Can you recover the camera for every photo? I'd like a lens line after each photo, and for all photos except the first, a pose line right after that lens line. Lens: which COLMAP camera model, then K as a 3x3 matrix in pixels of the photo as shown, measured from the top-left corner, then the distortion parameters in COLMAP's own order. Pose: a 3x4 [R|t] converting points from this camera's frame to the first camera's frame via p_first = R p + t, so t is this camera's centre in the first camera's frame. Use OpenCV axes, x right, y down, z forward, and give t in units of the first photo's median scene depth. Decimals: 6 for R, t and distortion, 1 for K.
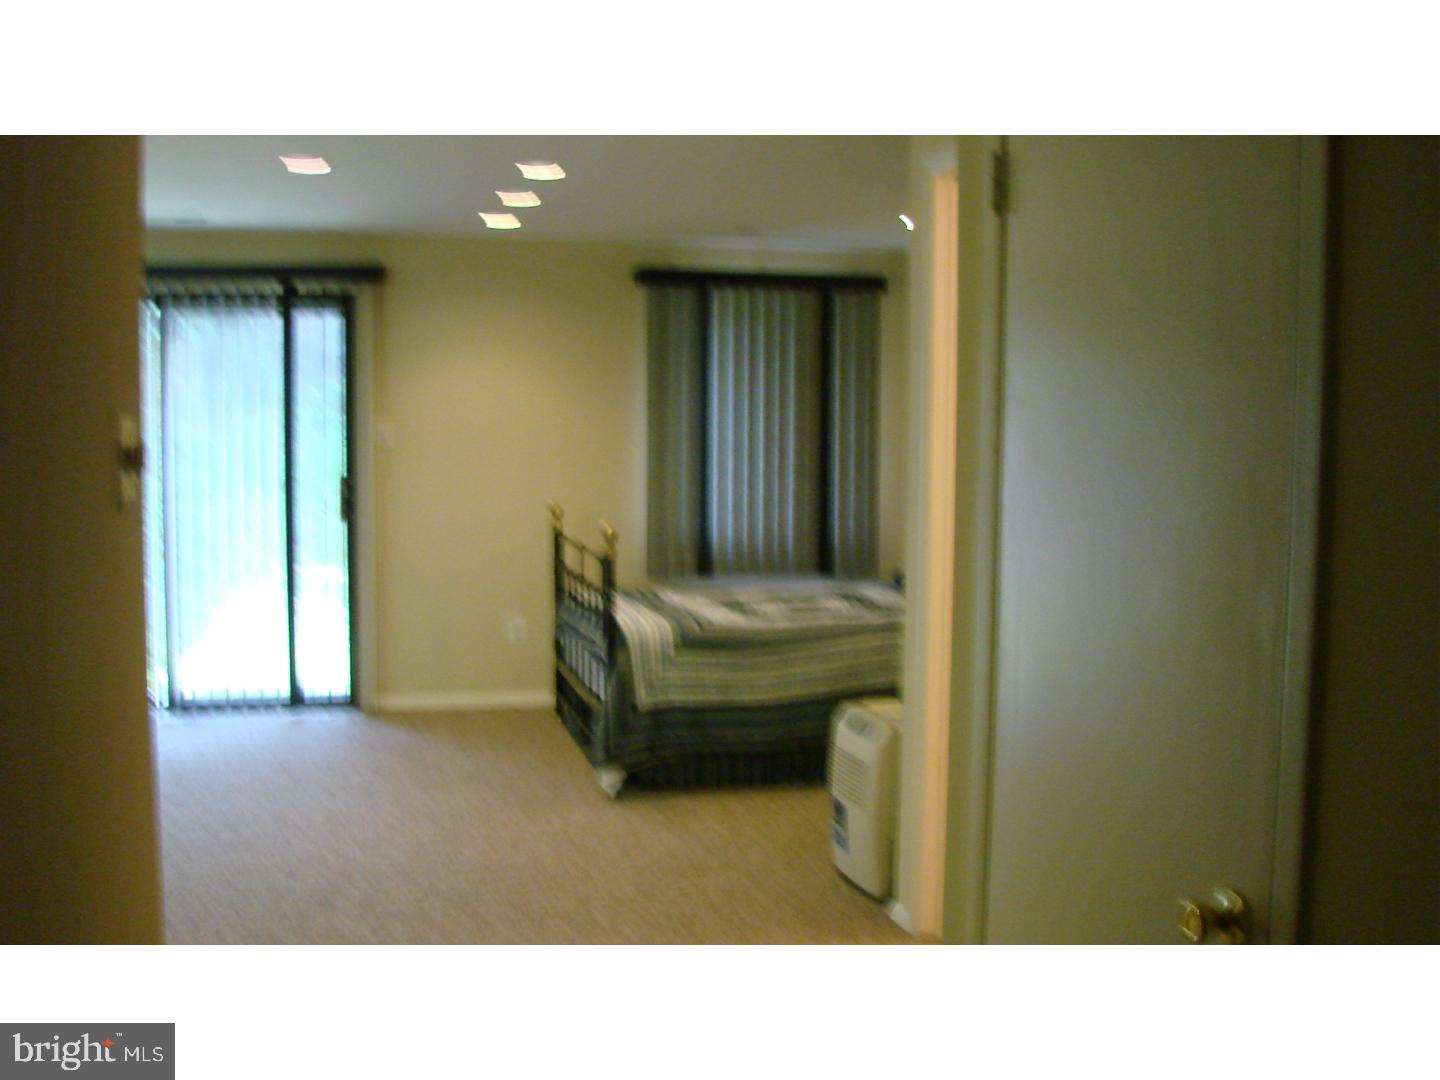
lens RADIAL K [[1734.6, 0, 720.0], [0, 1734.6, 540.0], [0, 0, 1]] dist [-0.180613, 0.035325]
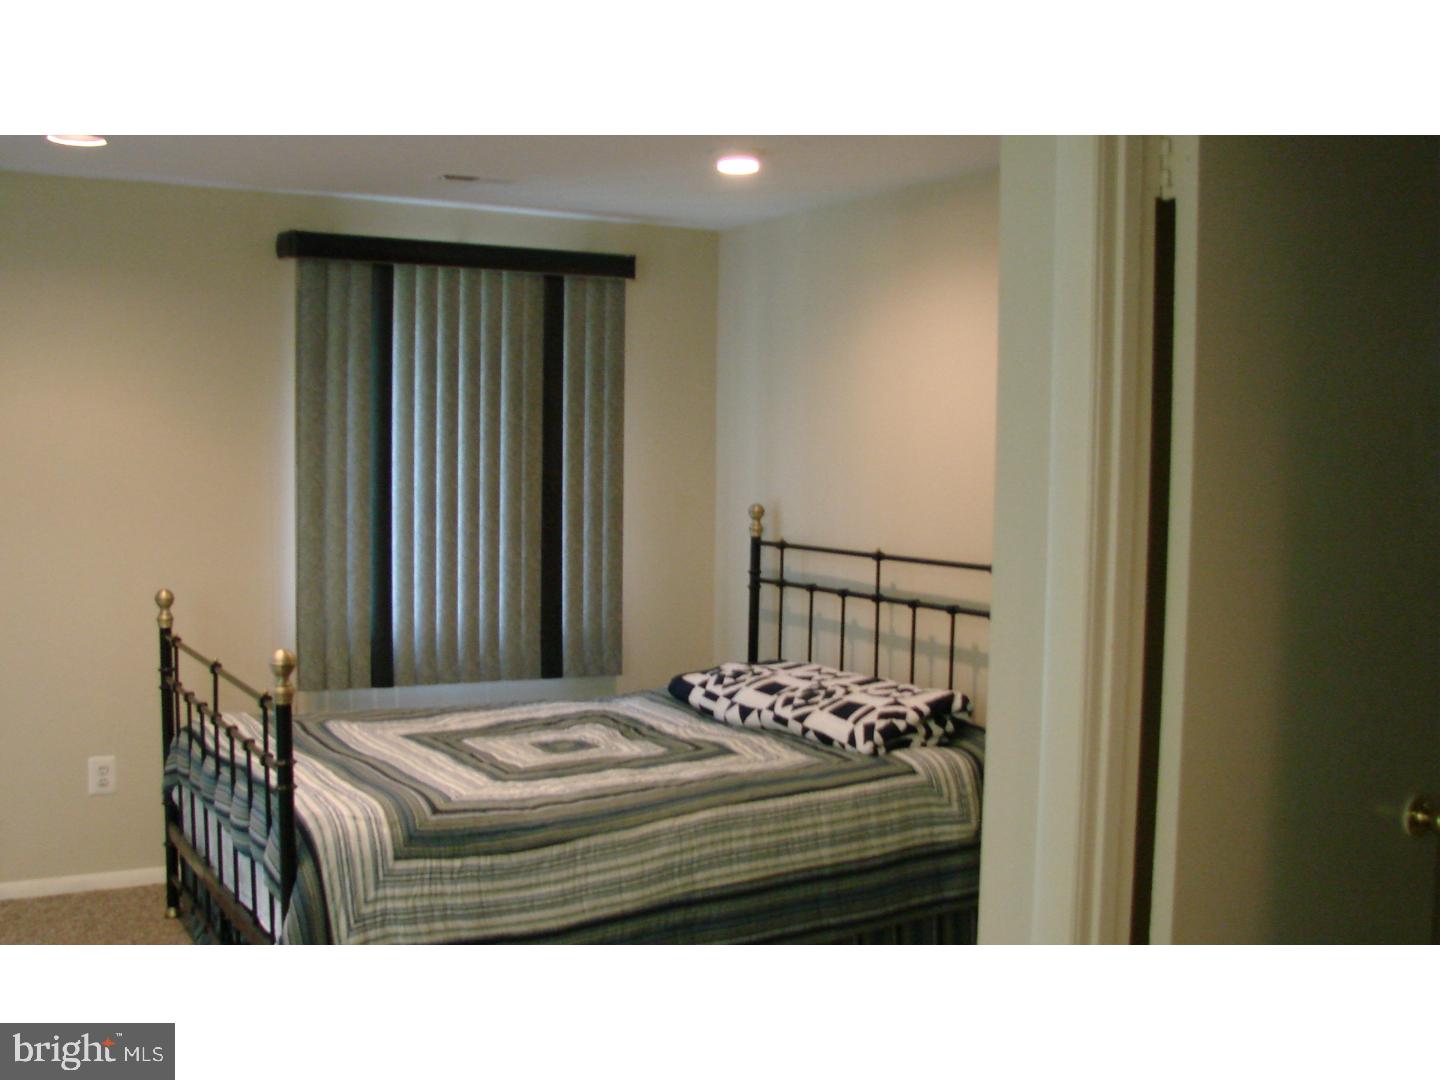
lens RADIAL K [[1734.6, 0, 720.0], [0, 1734.6, 540.0], [0, 0, 1]] dist [-0.180613, 0.035325]
pose [[0.966462, -0.009356, 0.256639, -0.055235], [0.011789, 0.999899, -0.007943, -0.030851], [-0.256539, 0.010702, 0.966475, 0.322037]]
